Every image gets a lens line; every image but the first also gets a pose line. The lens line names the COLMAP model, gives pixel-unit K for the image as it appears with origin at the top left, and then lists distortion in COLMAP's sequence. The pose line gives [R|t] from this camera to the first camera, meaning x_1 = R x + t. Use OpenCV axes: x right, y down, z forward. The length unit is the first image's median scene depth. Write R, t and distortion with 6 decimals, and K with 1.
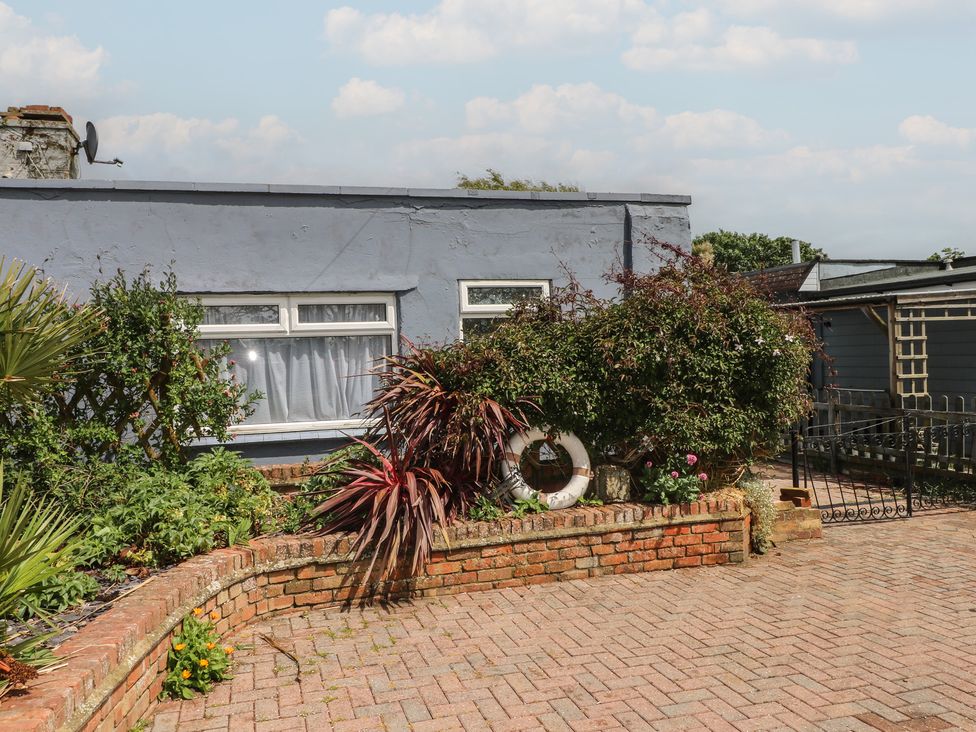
lens RADIAL K [[725.5, 0, 487.6], [0, 725.5, 369.2], [0, 0, 1]] dist [-0.006108, -0.001928]
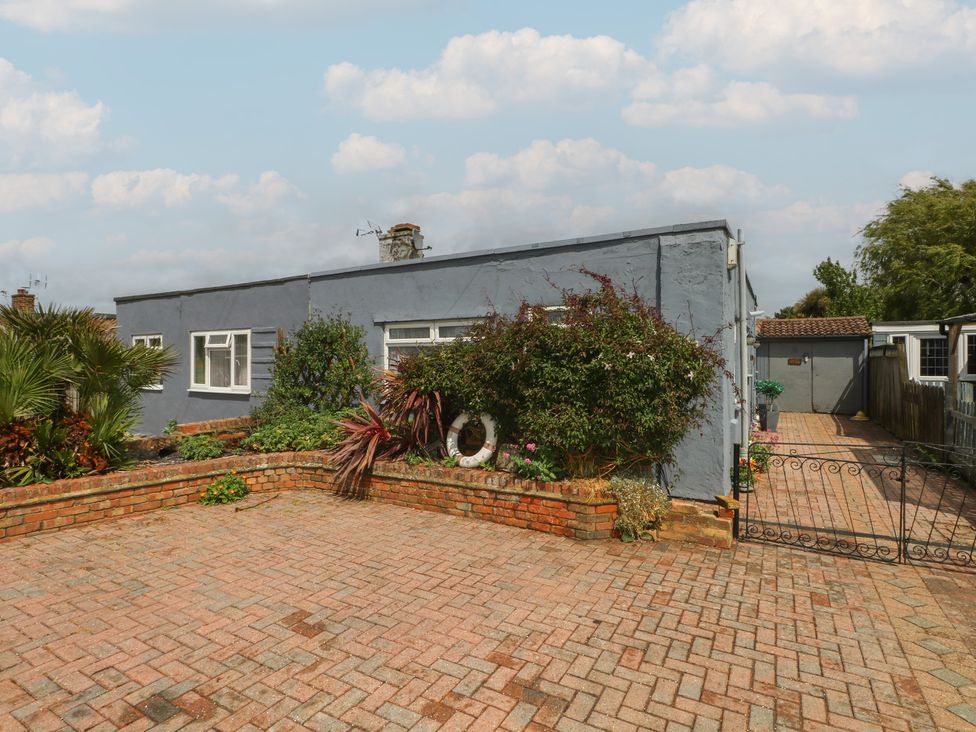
lens RADIAL K [[519.0, 0, 486.8], [0, 519.0, 365.6], [0, 0, 1]] dist [-0.015503, -0.006480]
pose [[0.704928, 0.038348, -0.708241, 0.862529], [-0.029435, 0.999259, 0.024808, -0.040917], [0.708668, 0.003360, 0.705535, 0.287441]]
